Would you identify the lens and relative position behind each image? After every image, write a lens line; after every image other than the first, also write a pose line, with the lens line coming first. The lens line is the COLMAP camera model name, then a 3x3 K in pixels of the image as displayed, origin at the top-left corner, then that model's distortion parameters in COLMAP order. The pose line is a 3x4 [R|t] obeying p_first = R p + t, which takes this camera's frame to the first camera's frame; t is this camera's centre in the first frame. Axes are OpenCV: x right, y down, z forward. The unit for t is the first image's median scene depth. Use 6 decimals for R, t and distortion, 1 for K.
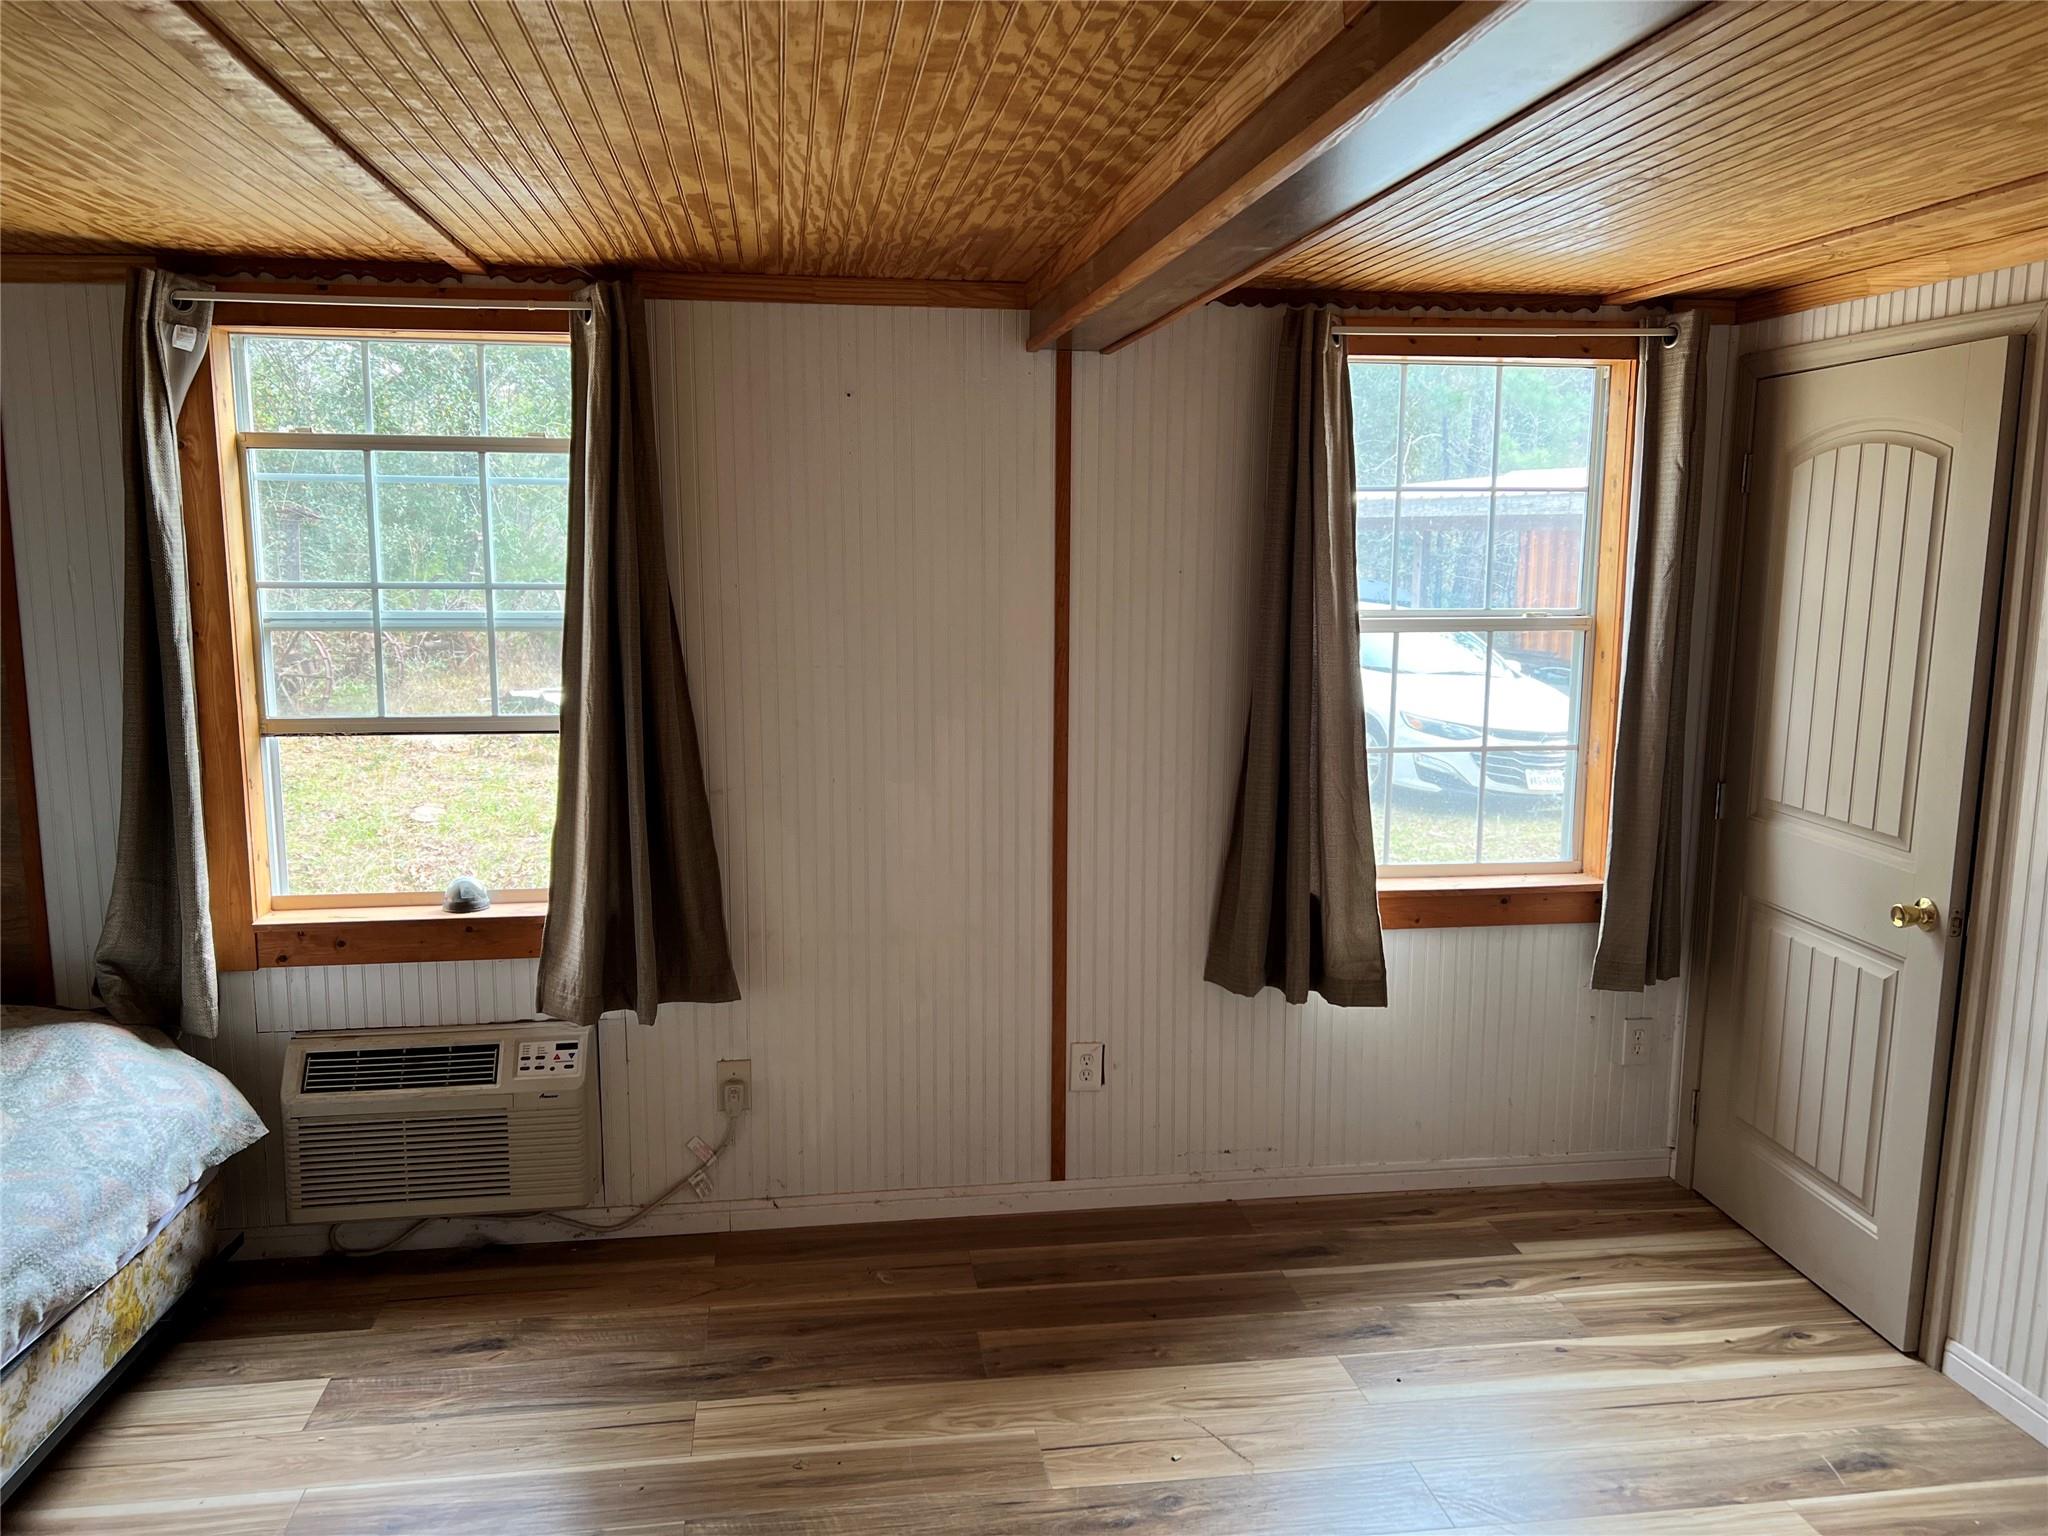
lens RADIAL K [[1571.8, 0, 1022.3], [0, 1571.8, 777.1], [0, 0, 1]] dist [0.057836, -0.059985]
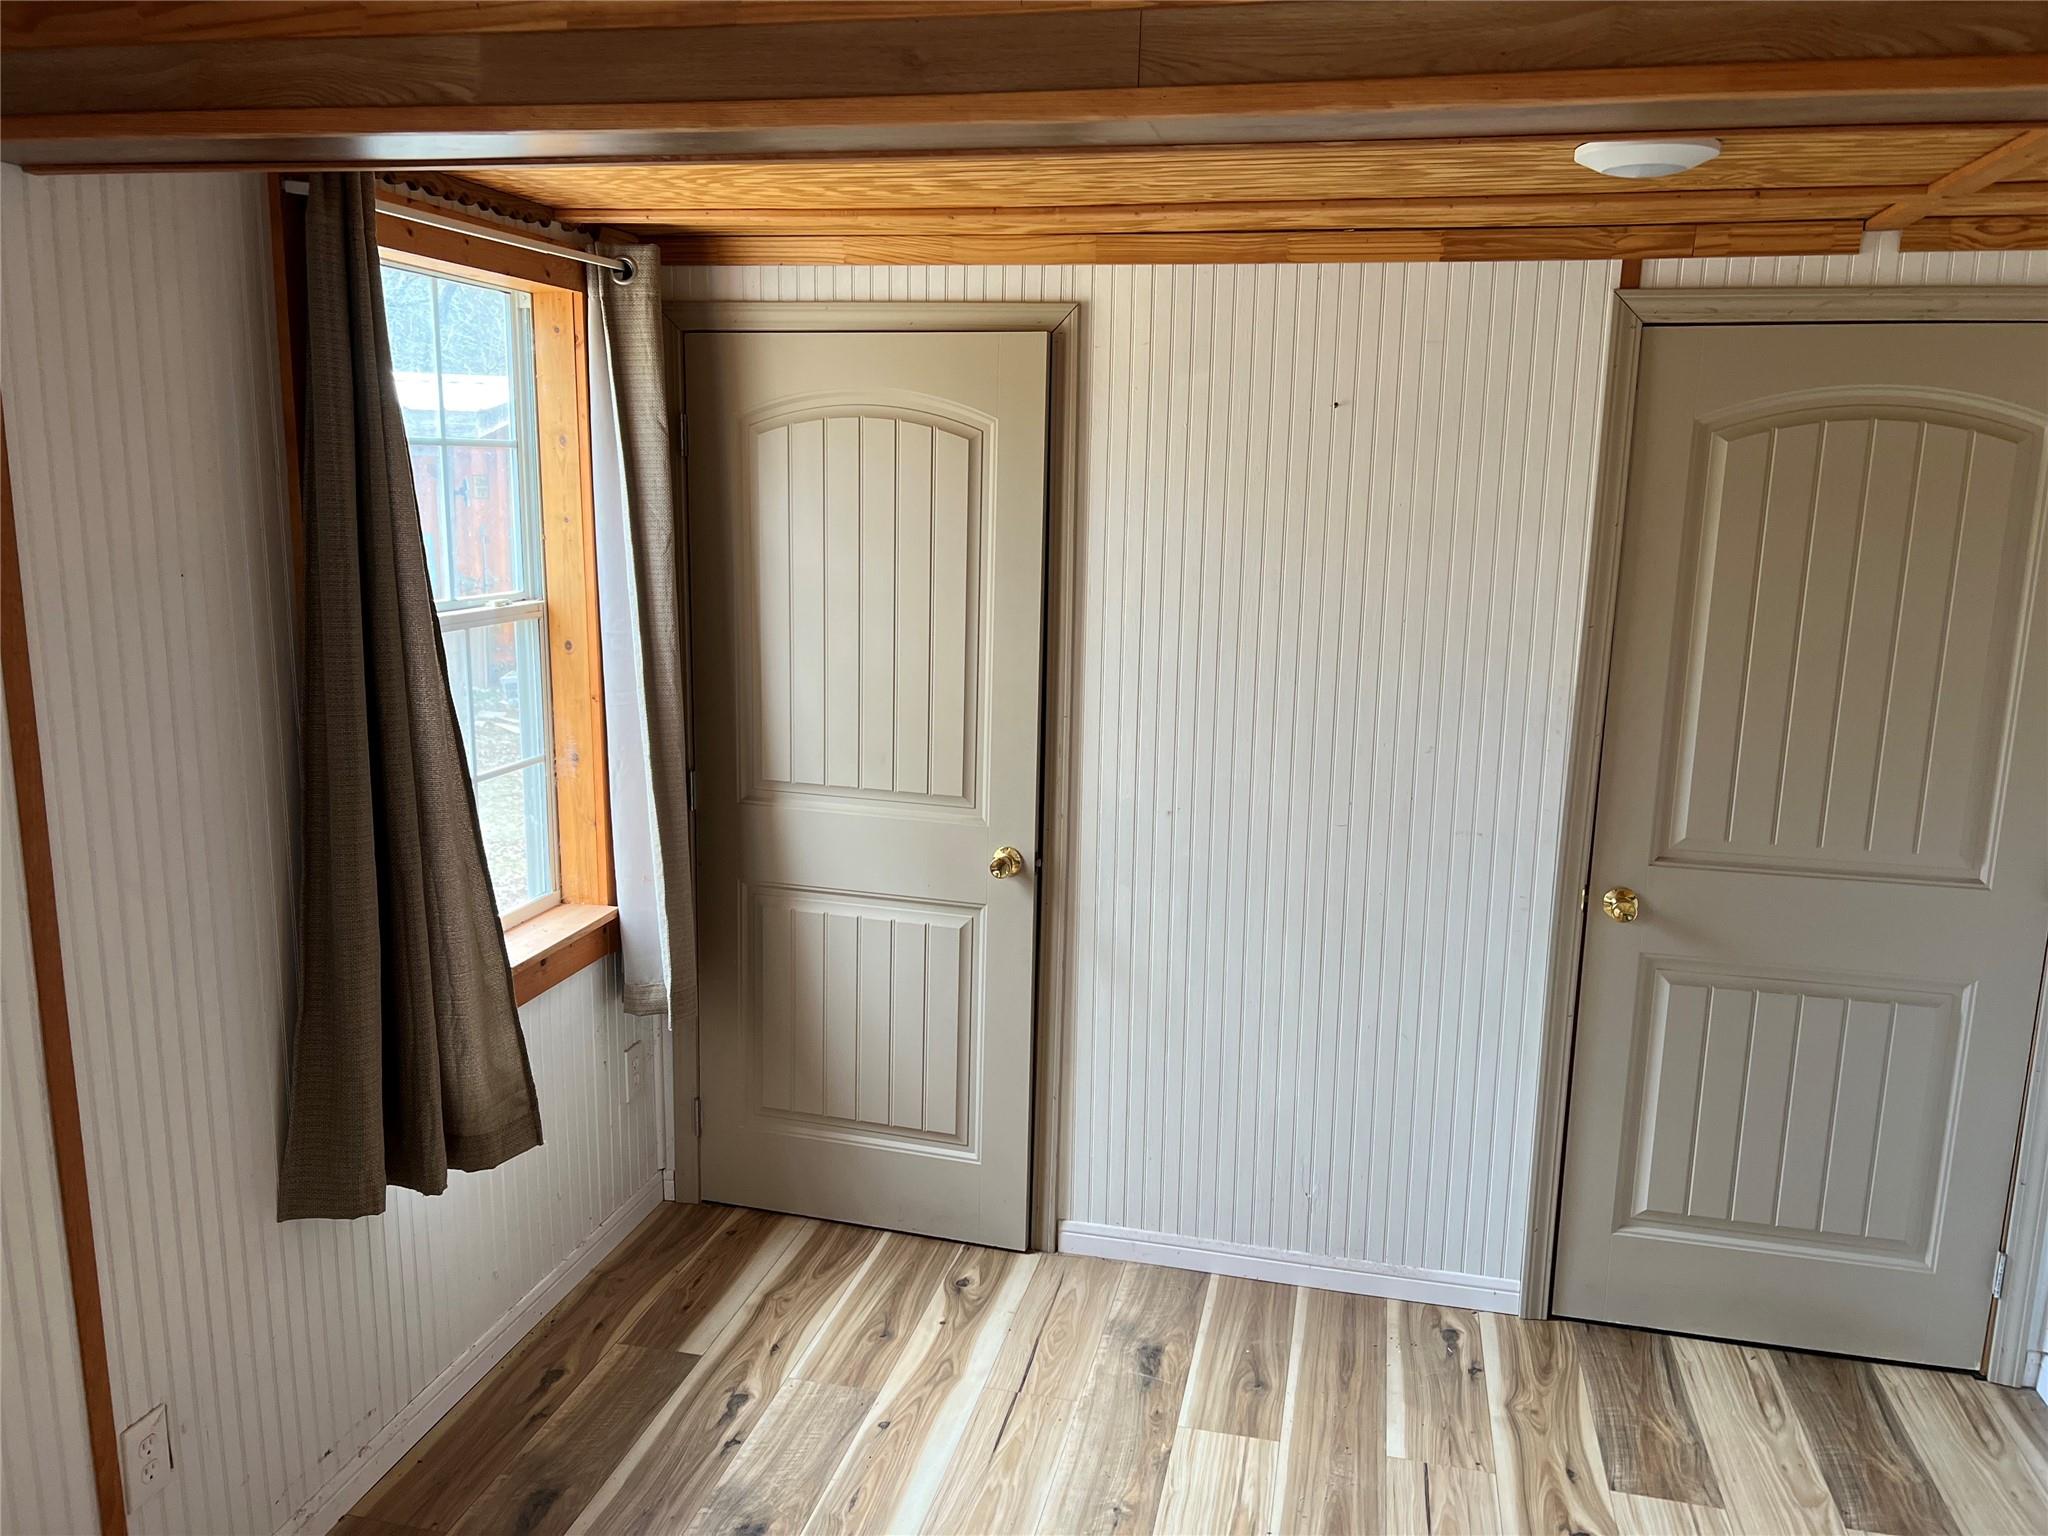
lens RADIAL K [[1535.4, 0, 1022.3], [0, 1535.4, 770.2], [0, 0, 1]] dist [0.065002, -0.057698]
pose [[0.371781, -0.171364, 0.912367, -0.335060], [0.121427, 0.983347, 0.135215, -0.102878], [-0.920345, 0.060516, 0.386398, 0.511847]]
